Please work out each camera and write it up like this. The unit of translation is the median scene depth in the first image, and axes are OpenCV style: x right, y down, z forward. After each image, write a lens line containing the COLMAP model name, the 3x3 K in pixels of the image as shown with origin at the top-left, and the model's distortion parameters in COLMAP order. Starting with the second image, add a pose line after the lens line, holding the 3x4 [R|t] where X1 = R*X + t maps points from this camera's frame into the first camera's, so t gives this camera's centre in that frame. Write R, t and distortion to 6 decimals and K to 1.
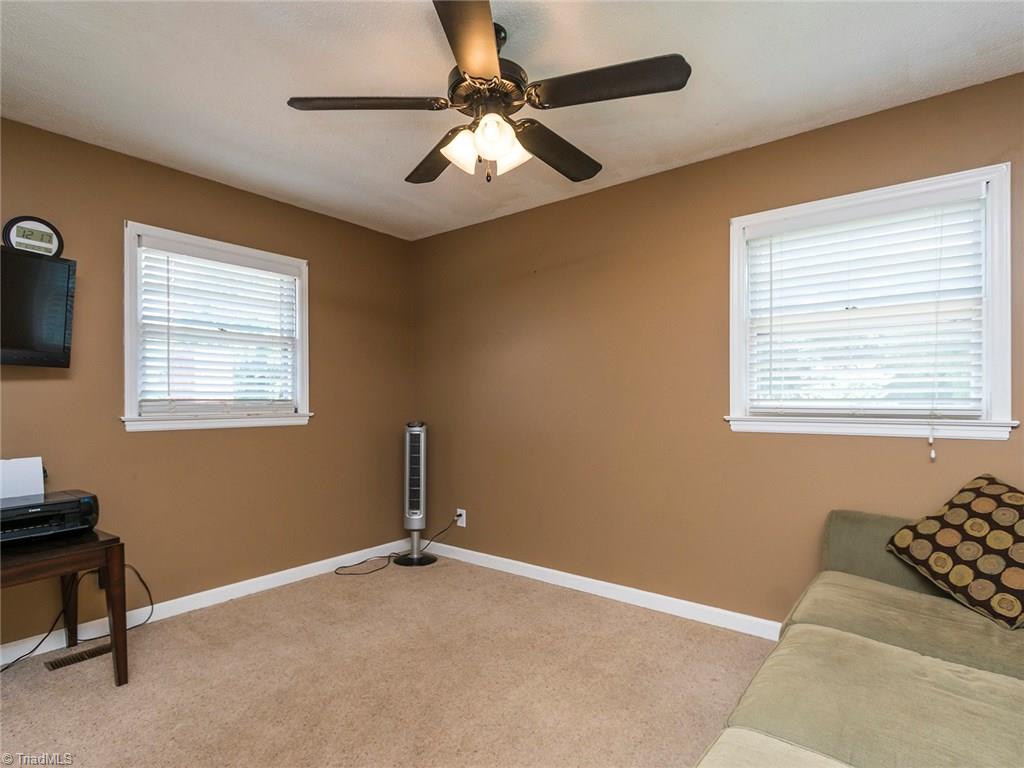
lens RADIAL K [[531.1, 0, 512.1], [0, 531.1, 400.4], [0, 0, 1]] dist [0.002642, 0.000408]
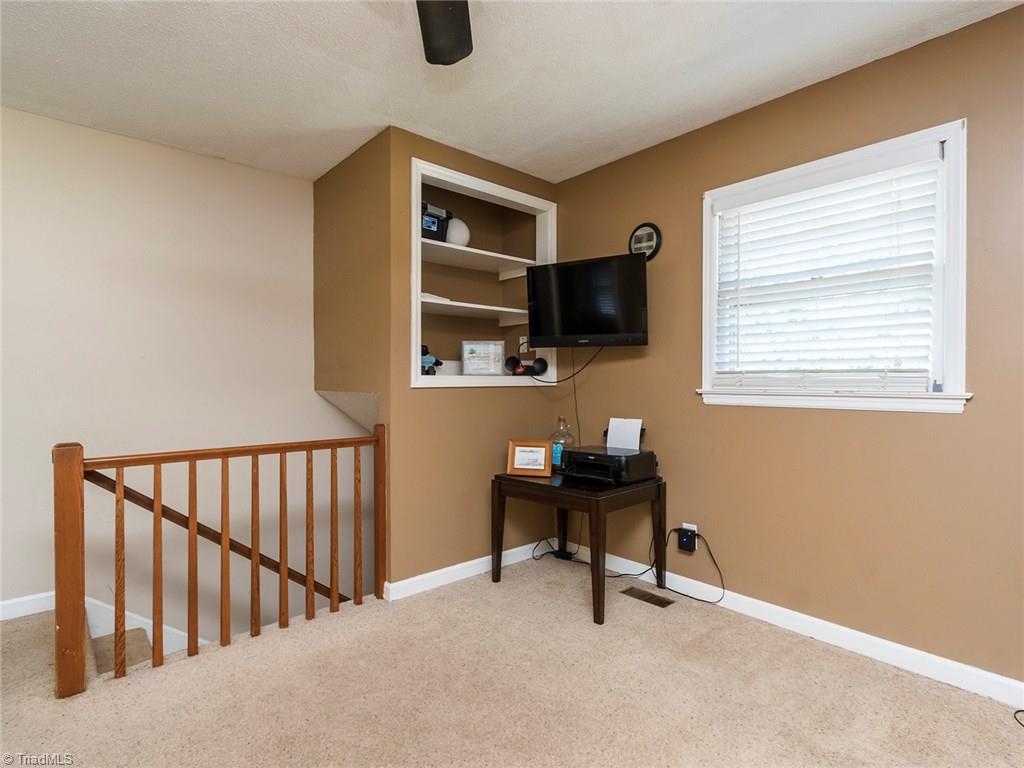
lens RADIAL K [[543.2, 0, 509.4], [0, 543.2, 383.5], [0, 0, 1]] dist [0.004415, -0.000706]
pose [[-0.197122, 0.013225, -0.980290, 0.339484], [0.005482, 0.999908, 0.012387, 0.005401], [0.980364, -0.002932, -0.197176, 0.816187]]
